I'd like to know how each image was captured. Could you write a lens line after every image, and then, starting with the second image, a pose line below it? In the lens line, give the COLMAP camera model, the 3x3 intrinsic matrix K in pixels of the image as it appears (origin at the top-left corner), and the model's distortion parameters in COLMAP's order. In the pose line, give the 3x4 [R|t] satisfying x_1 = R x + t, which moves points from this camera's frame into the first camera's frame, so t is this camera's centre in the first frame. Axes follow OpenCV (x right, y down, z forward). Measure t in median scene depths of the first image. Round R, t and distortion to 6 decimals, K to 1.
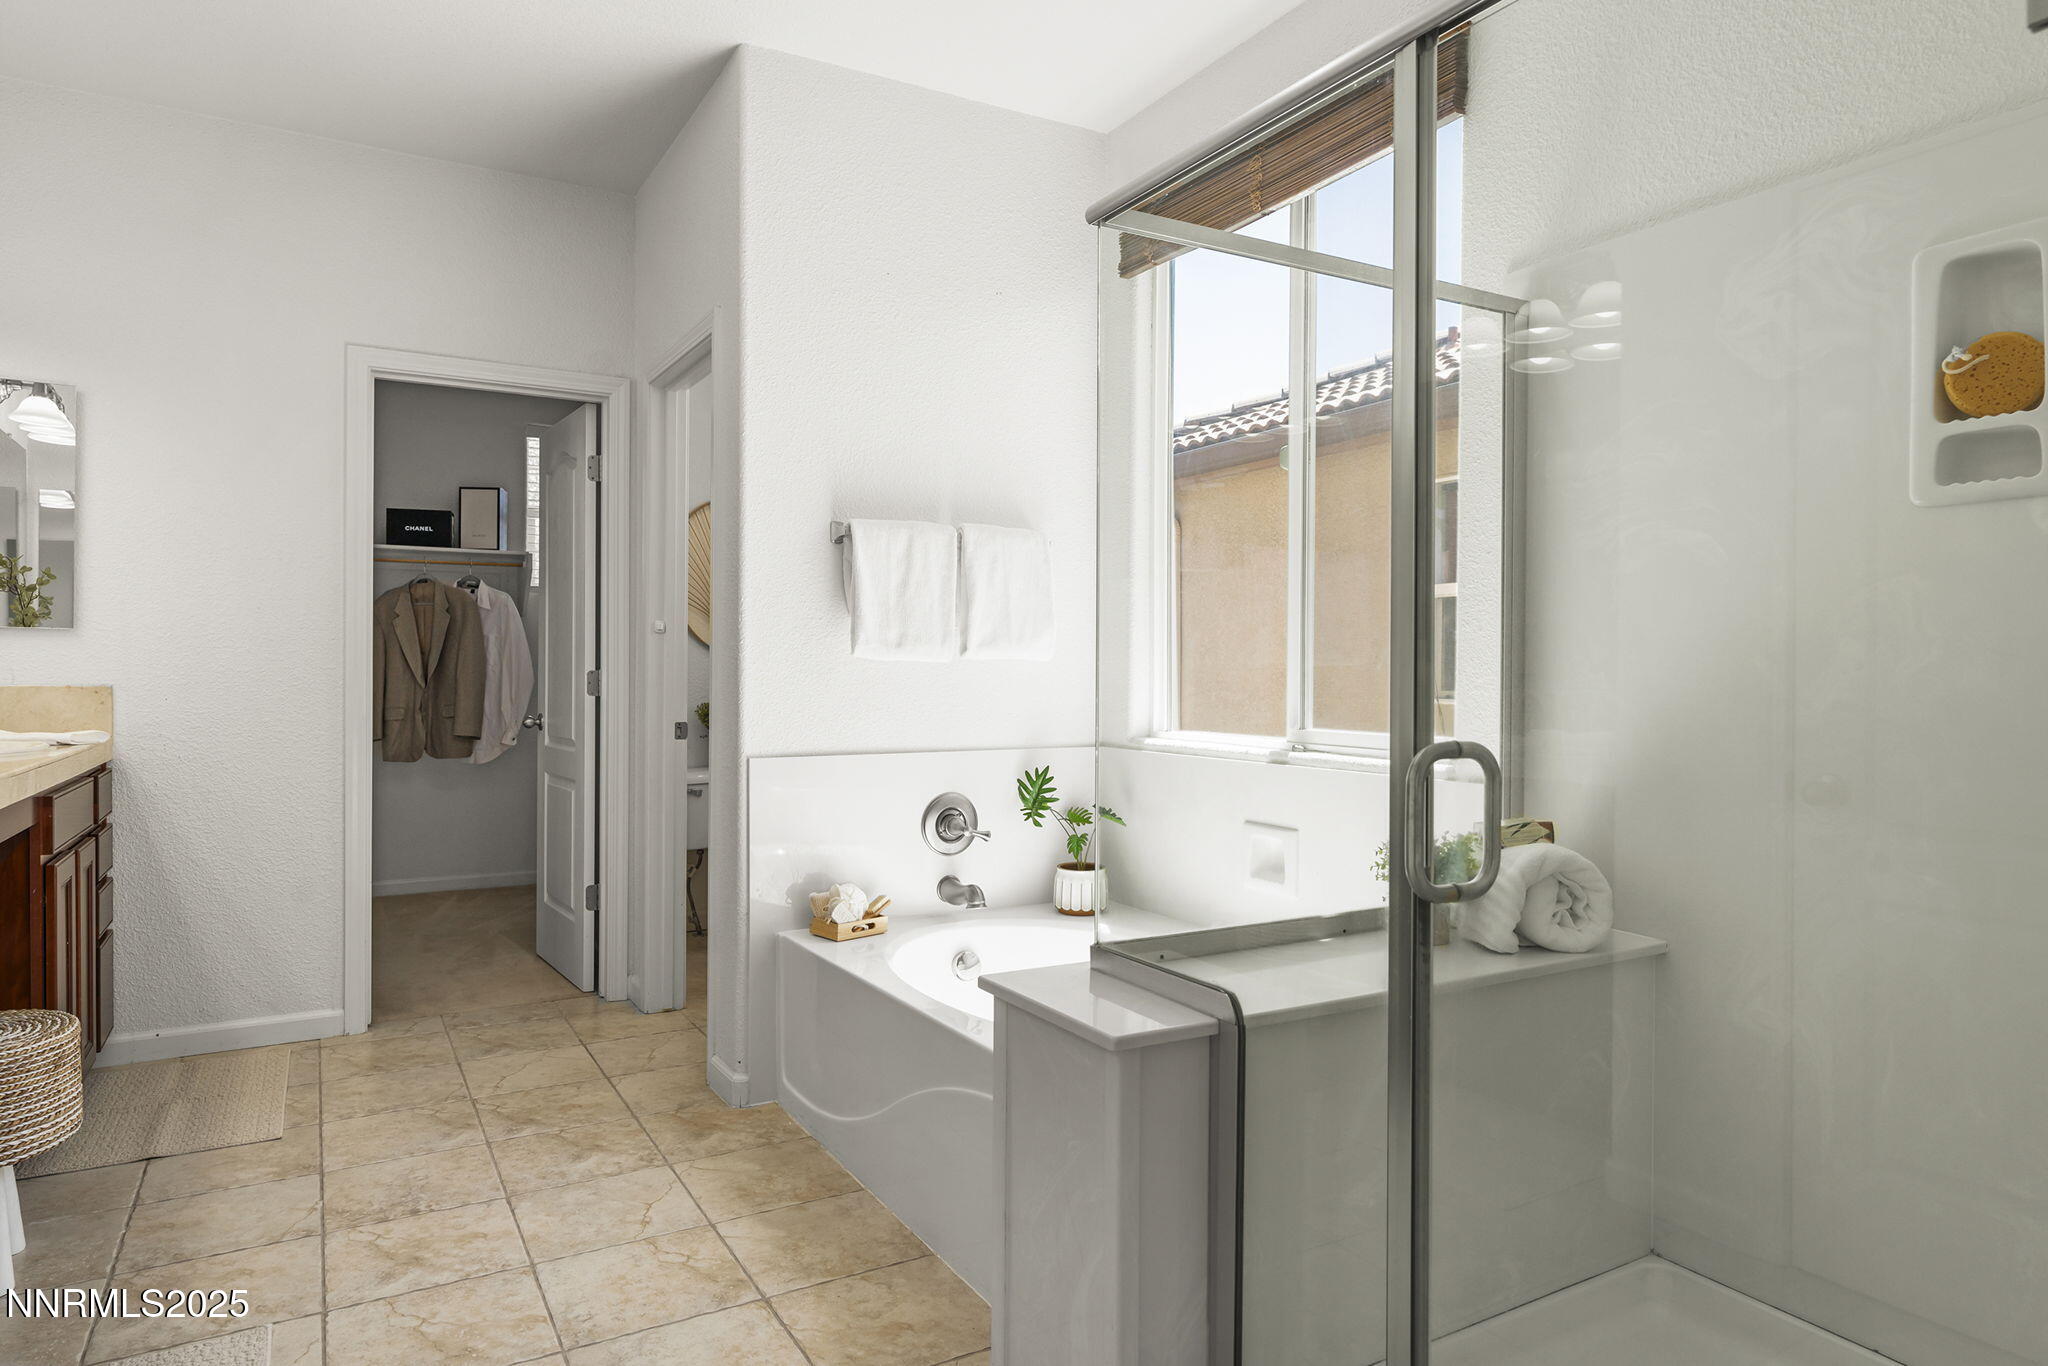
lens RADIAL K [[1214.5, 0, 1020.0], [0, 1214.5, 682.7], [0, 0, 1]] dist [0.006618, 0.000891]
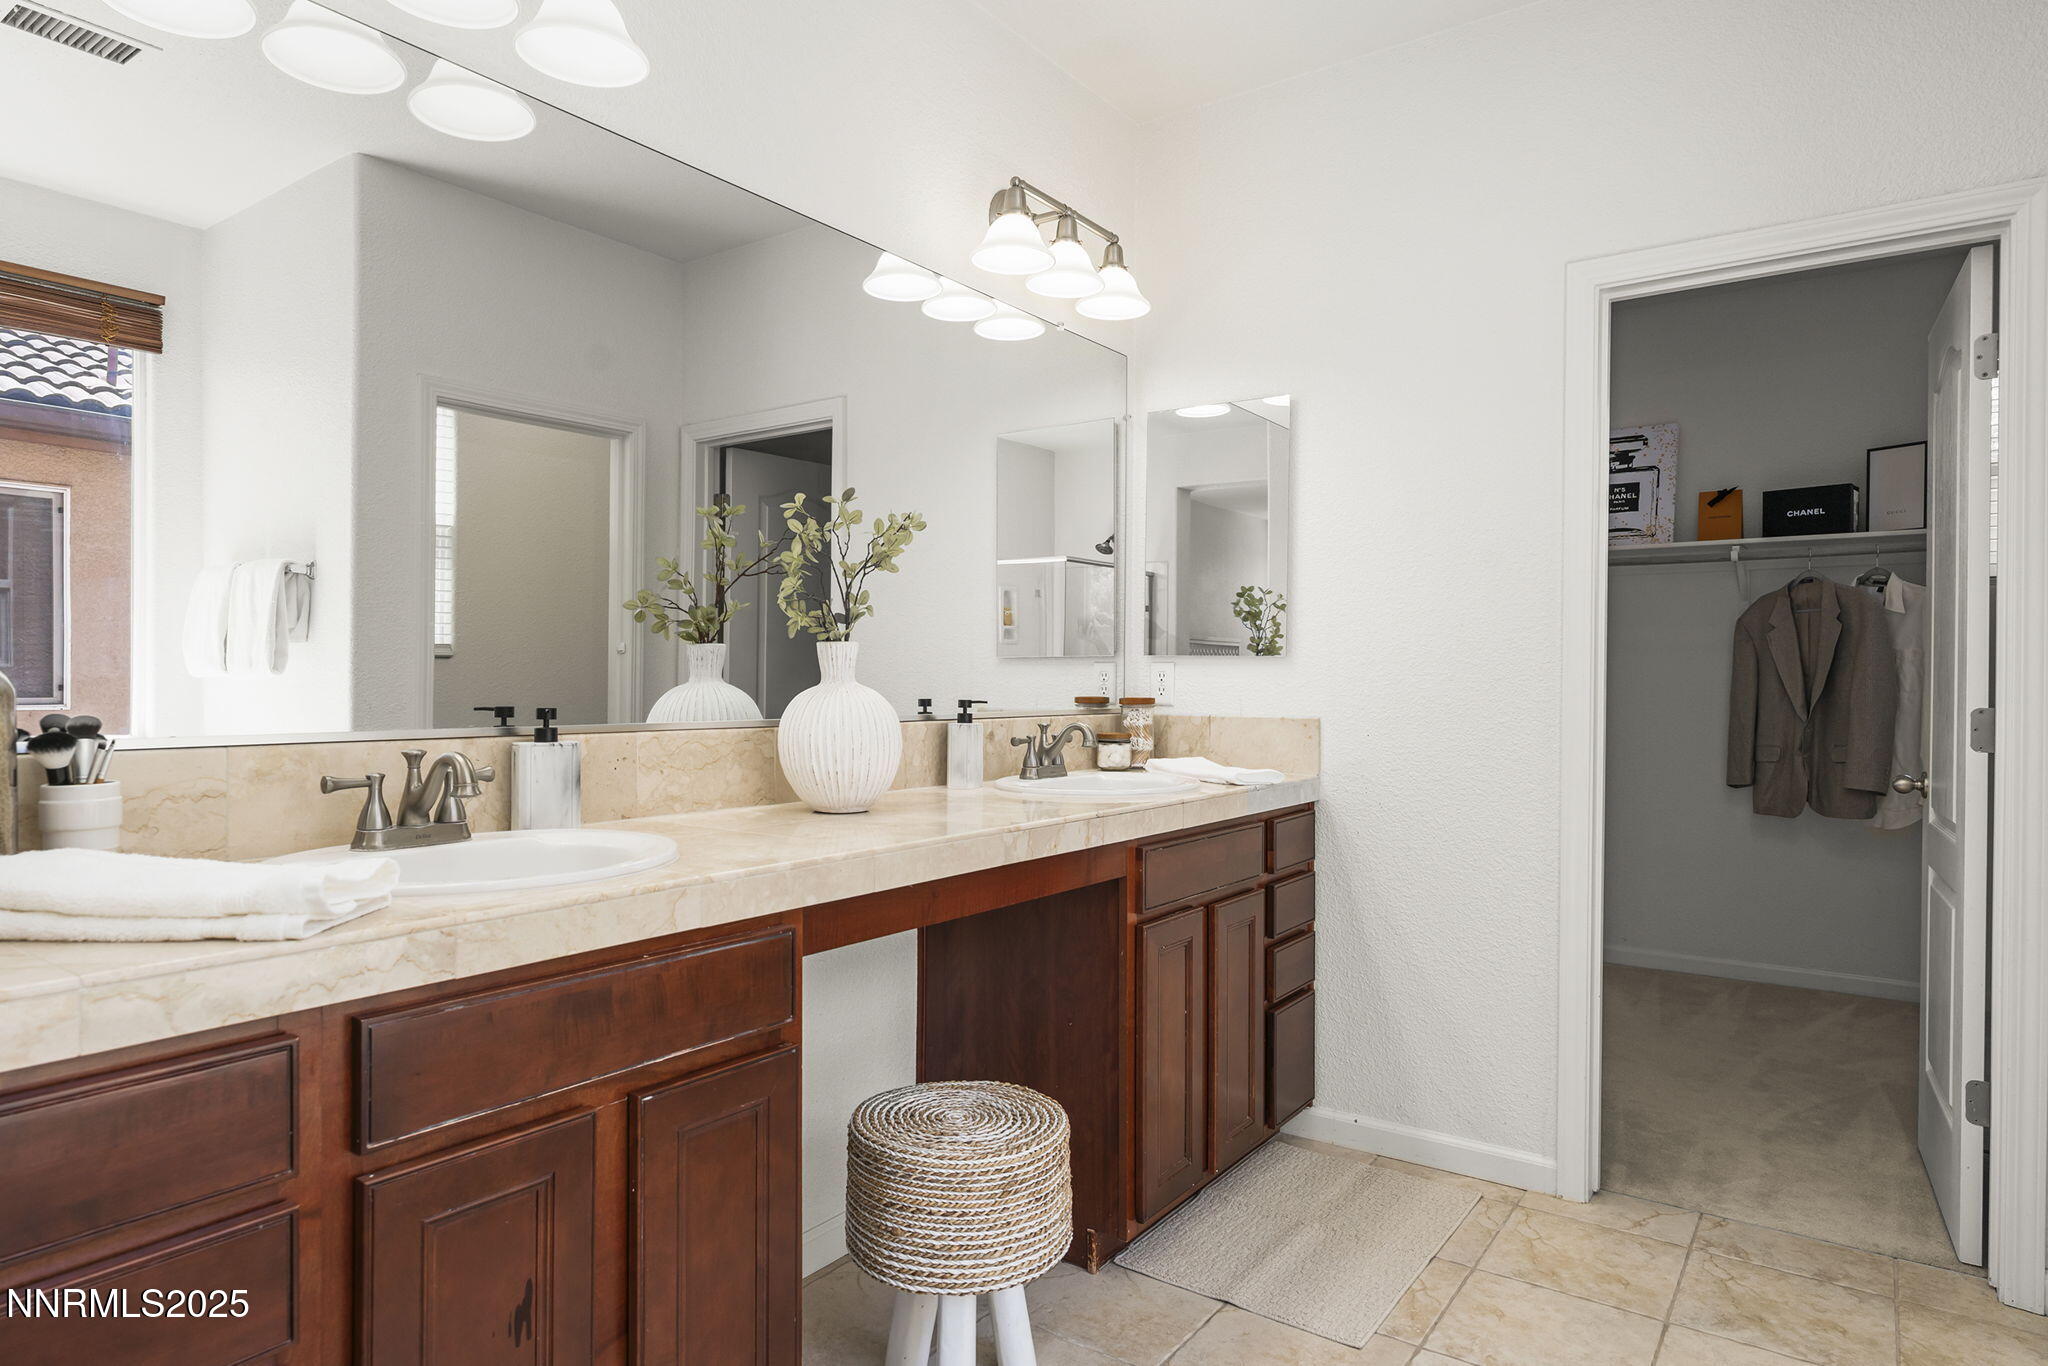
lens RADIAL K [[1149.2, 0, 1086.0], [0, 1149.2, 681.6], [0, 0, 1]] dist [0.003048, -0.000443]
pose [[0.416261, -0.000882, -0.909245, -0.034581], [-0.011987, 0.999907, -0.006458, -0.014724], [0.909166, 0.013587, 0.416212, 0.411311]]
